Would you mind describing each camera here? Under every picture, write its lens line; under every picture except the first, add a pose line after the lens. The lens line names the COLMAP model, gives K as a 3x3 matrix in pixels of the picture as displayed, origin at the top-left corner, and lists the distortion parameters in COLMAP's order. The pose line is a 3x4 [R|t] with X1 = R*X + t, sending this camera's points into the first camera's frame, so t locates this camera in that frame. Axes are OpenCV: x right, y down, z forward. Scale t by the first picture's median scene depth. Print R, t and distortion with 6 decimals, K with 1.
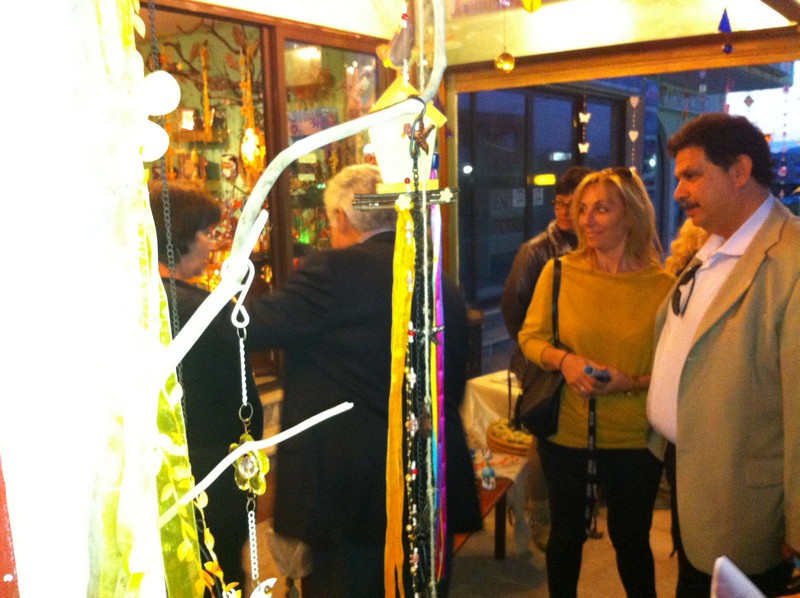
lens RADIAL K [[787.4, 0, 400.0], [0, 787.4, 299.0], [0, 0, 1]] dist [0.091883, -0.288753]
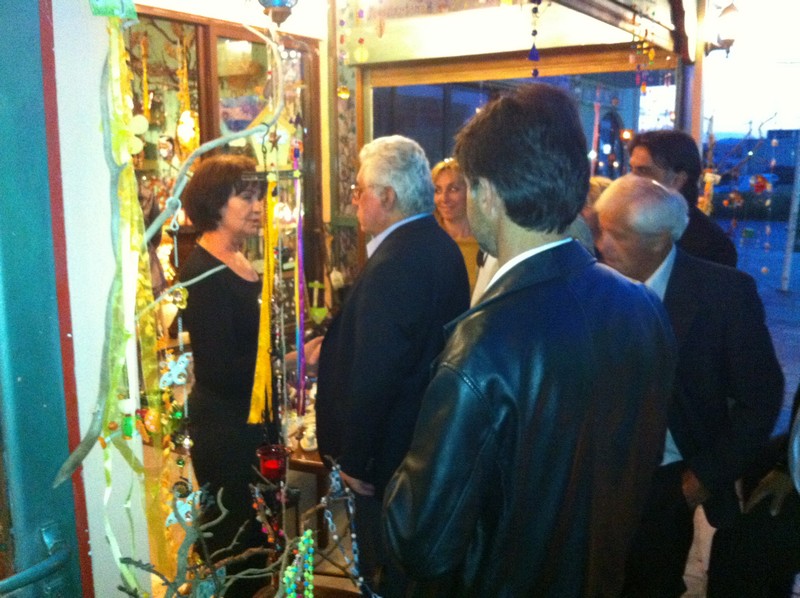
lens RADIAL K [[822.7, 0, 410.5], [0, 822.7, 298.3], [0, 0, 1]] dist [0.116183, -0.435342]
pose [[0.997072, 0.007910, 0.076062, 0.034352], [-0.008855, 0.999888, 0.012093, 0.023574], [-0.075958, -0.012731, 0.997030, -0.166057]]
